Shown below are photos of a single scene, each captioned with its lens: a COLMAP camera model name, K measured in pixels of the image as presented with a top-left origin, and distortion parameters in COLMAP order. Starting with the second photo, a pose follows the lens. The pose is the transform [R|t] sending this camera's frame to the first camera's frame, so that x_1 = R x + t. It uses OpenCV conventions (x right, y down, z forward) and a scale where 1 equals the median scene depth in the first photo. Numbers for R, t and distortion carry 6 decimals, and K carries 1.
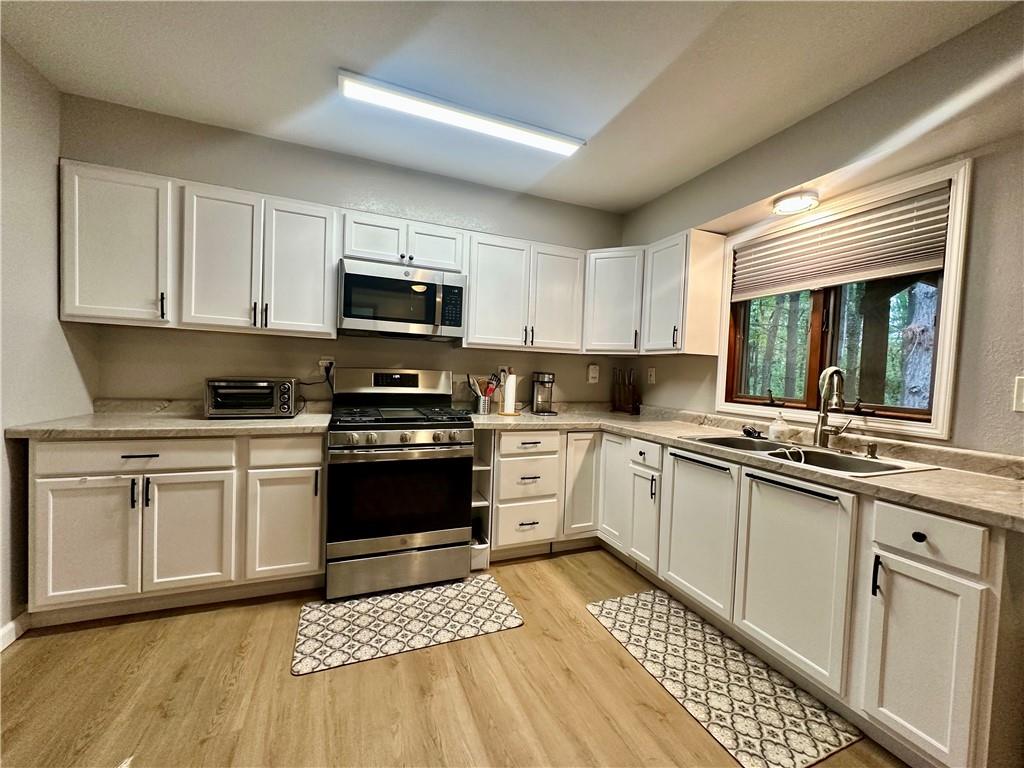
lens RADIAL K [[408.1, 0, 511.3], [0, 408.1, 384.3], [0, 0, 1]] dist [0.000199, -0.000431]
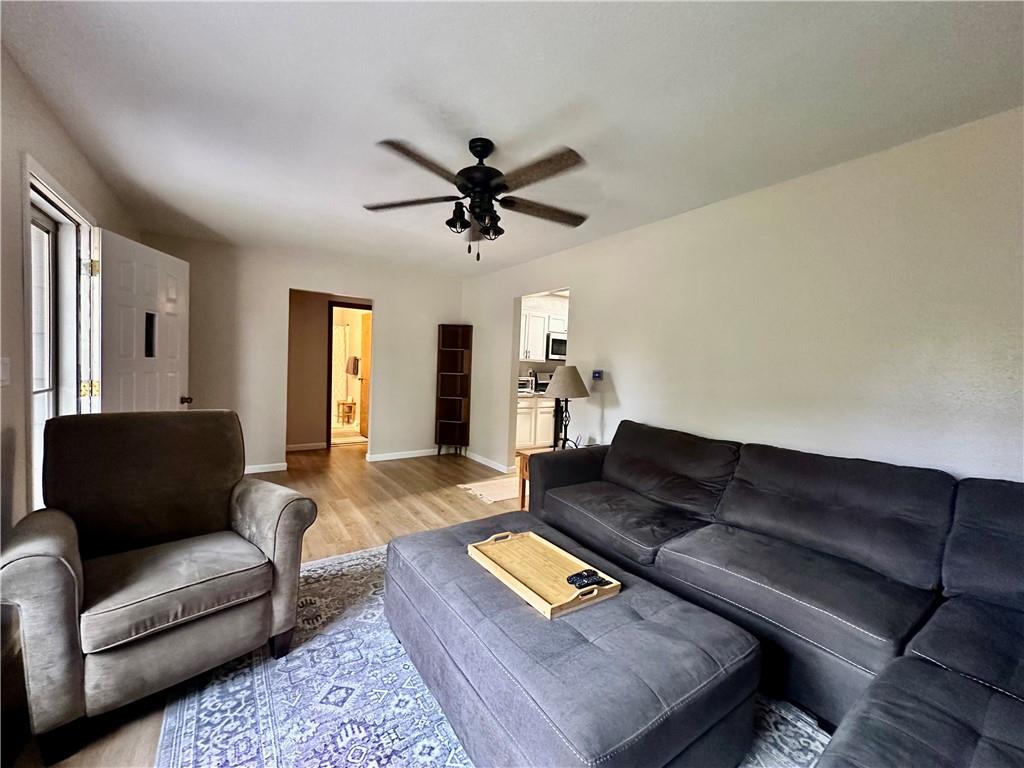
lens RADIAL K [[408.1, 0, 511.3], [0, 408.1, 384.3], [0, 0, 1]] dist [0.000199, -0.000431]
pose [[0.973100, -0.011168, 0.230111, -1.402081], [0.005751, 0.999691, 0.024197, -0.037387], [-0.230310, -0.022223, 0.972864, -1.711210]]
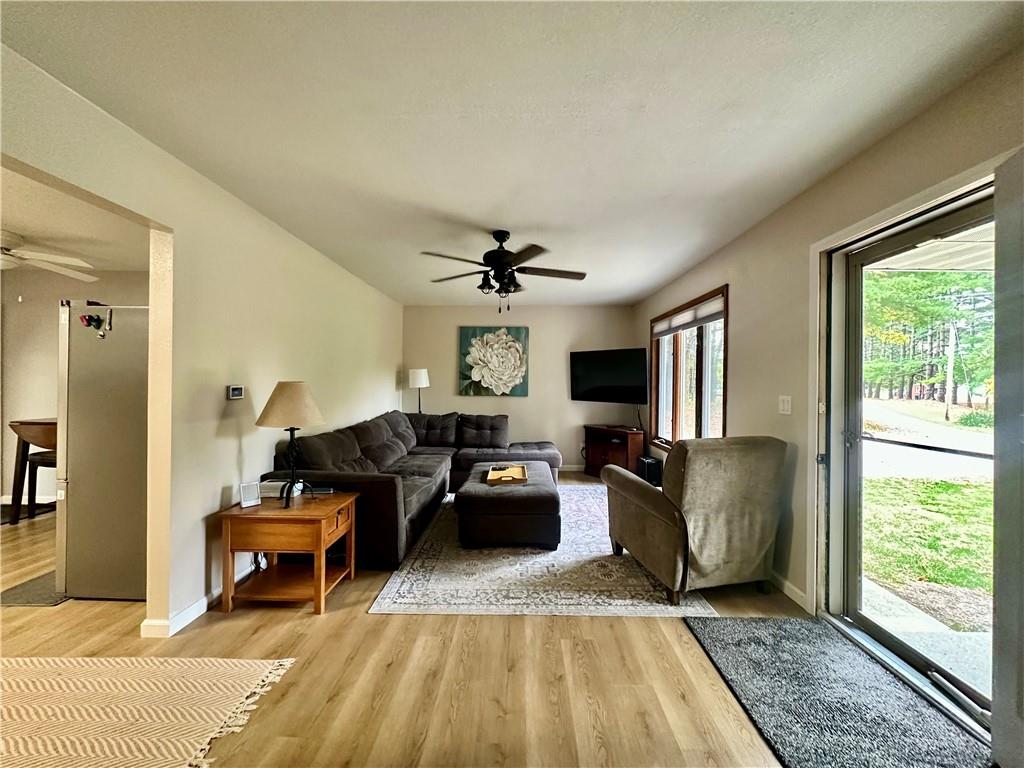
lens RADIAL K [[408.1, 0, 511.3], [0, 408.1, 384.3], [0, 0, 1]] dist [0.000199, -0.000431]
pose [[-0.923466, -0.044819, 0.381053, -1.848752], [-0.030329, 0.998573, 0.043948, -0.133897], [-0.382479, 0.029027, -0.923508, 0.654489]]
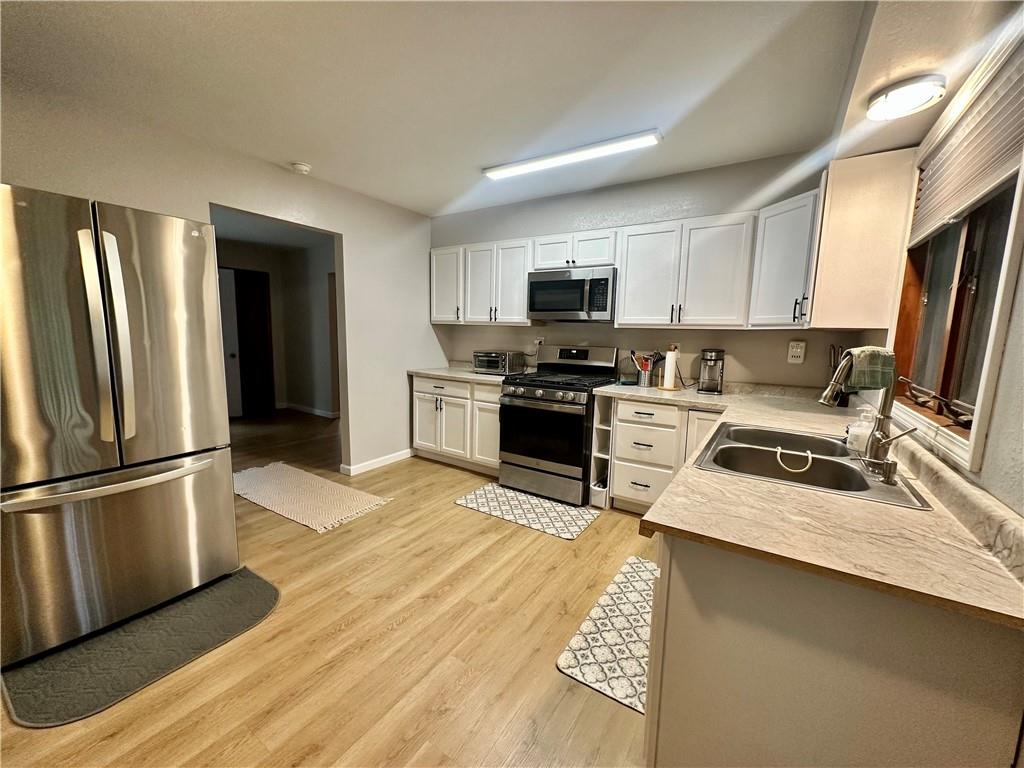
lens RADIAL K [[408.1, 0, 511.3], [0, 408.1, 384.3], [0, 0, 1]] dist [0.000199, -0.000431]
pose [[0.569978, 0.080978, -0.817660, 0.871817], [-0.029699, 0.996512, 0.077988, -0.012920], [0.821123, -0.020168, 0.570395, 0.084950]]
